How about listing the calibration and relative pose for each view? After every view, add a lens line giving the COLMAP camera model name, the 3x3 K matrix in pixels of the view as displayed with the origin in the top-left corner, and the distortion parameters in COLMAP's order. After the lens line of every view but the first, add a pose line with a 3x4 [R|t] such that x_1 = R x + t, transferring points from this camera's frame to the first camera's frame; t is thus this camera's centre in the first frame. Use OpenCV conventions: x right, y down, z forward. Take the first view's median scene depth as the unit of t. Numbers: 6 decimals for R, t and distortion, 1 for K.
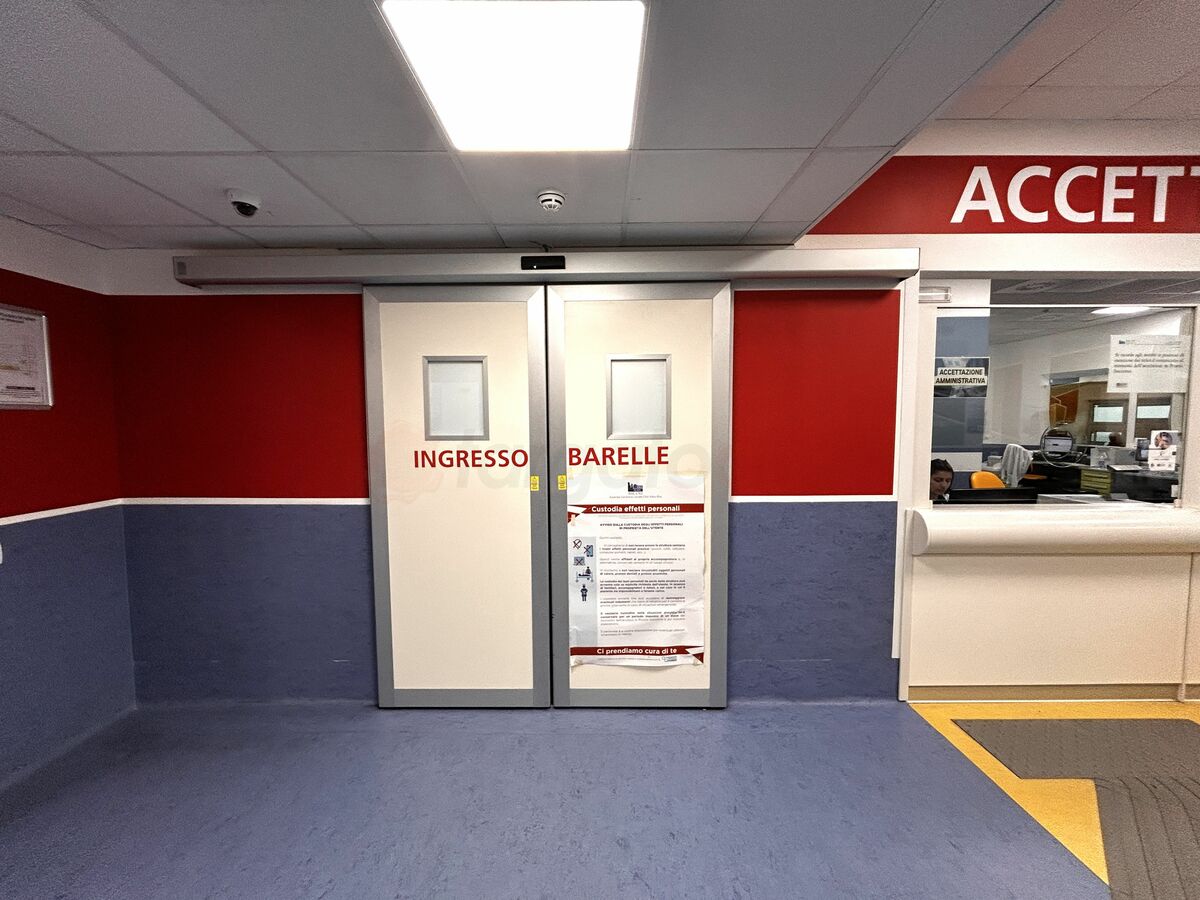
lens RADIAL K [[484.8, 0, 600.0], [0, 484.8, 450.0], [0, 0, 1]] dist [-0.000660, -0.000053]
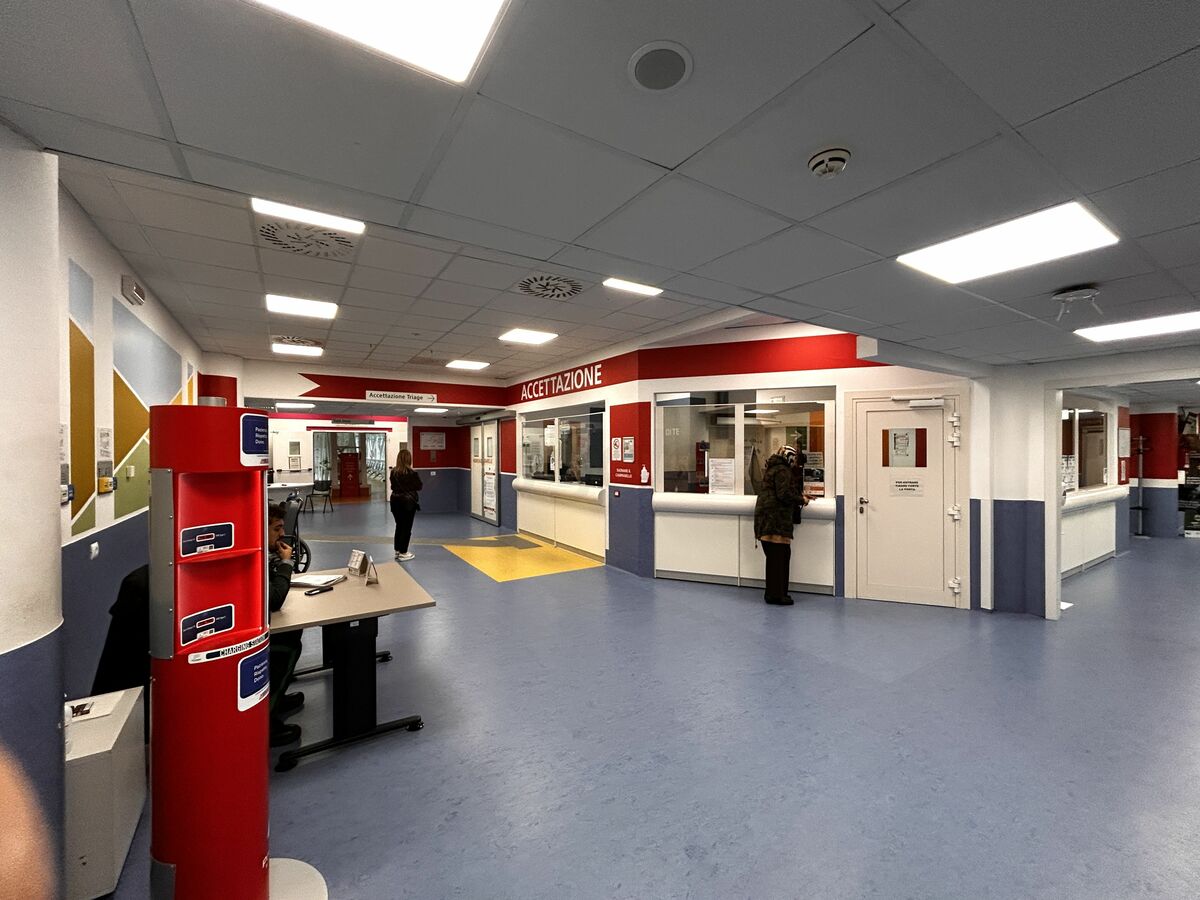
lens RADIAL K [[484.8, 0, 600.0], [0, 484.8, 450.0], [0, 0, 1]] dist [-0.000660, -0.000053]
pose [[0.530730, 0.006745, -0.847514, 4.155342], [-0.056154, 0.998051, -0.027222, -0.022708], [0.845679, 0.062038, 0.530074, -0.430157]]
